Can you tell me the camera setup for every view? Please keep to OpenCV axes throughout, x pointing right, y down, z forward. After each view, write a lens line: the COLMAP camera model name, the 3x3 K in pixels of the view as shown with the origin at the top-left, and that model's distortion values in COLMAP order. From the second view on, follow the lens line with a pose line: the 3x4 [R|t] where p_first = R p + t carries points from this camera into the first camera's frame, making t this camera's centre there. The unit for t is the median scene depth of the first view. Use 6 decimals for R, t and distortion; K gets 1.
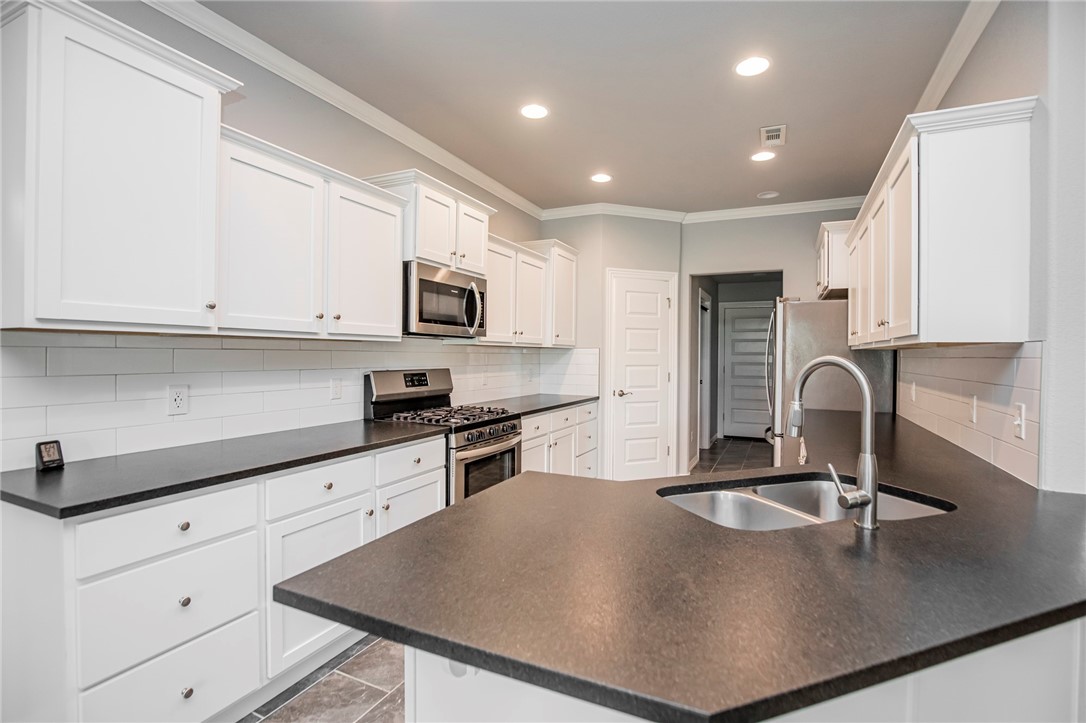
lens RADIAL K [[505.9, 0, 551.2], [0, 505.9, 357.6], [0, 0, 1]] dist [-0.034910, 0.007729]
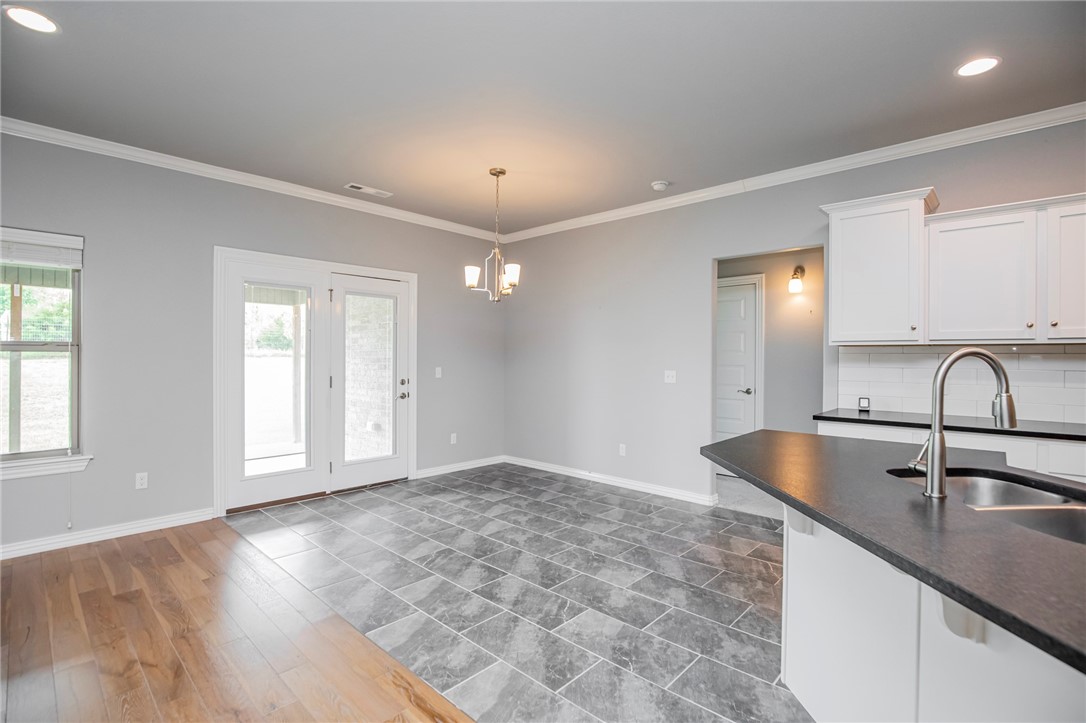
lens RADIAL K [[505.9, 0, 551.2], [0, 505.9, 357.6], [0, 0, 1]] dist [-0.034910, 0.007729]
pose [[-0.302211, -0.011483, -0.953172, 0.696350], [-0.015264, 0.999858, -0.007206, 0.016127], [0.953119, 0.012372, -0.302343, 0.174123]]
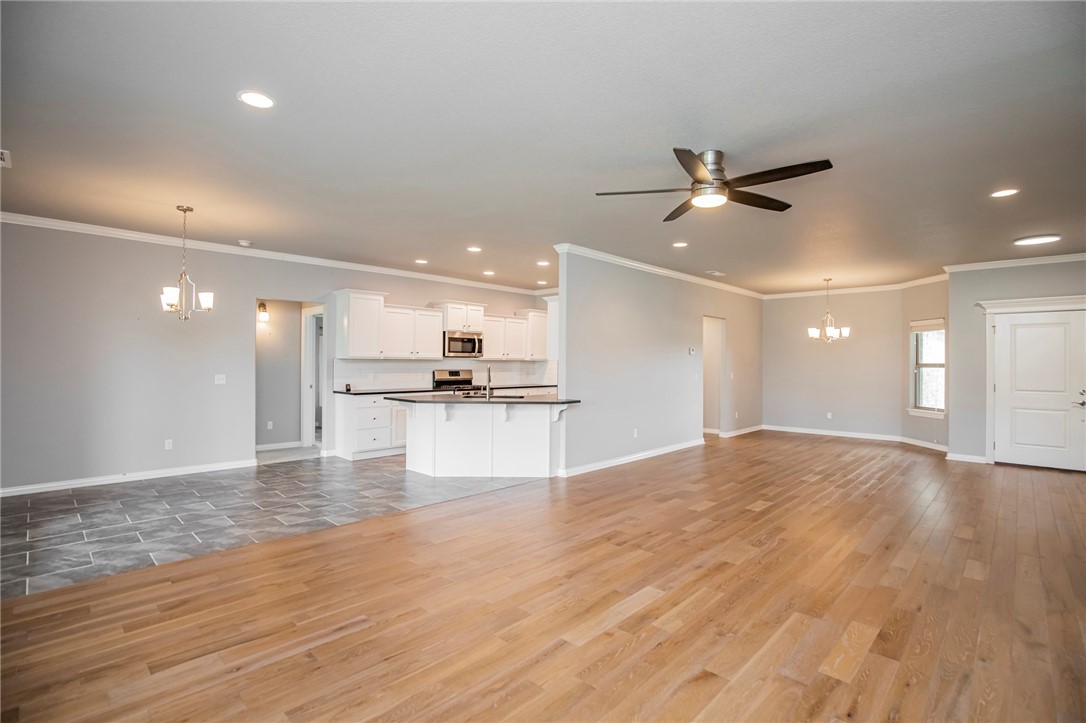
lens RADIAL K [[505.9, 0, 551.2], [0, 505.9, 357.6], [0, 0, 1]] dist [-0.034910, 0.007729]
pose [[0.948391, -0.005530, -0.317056, 0.993567], [-0.000296, 0.999832, -0.018325, 0.008235], [0.317104, 0.017473, 0.948230, -1.260905]]
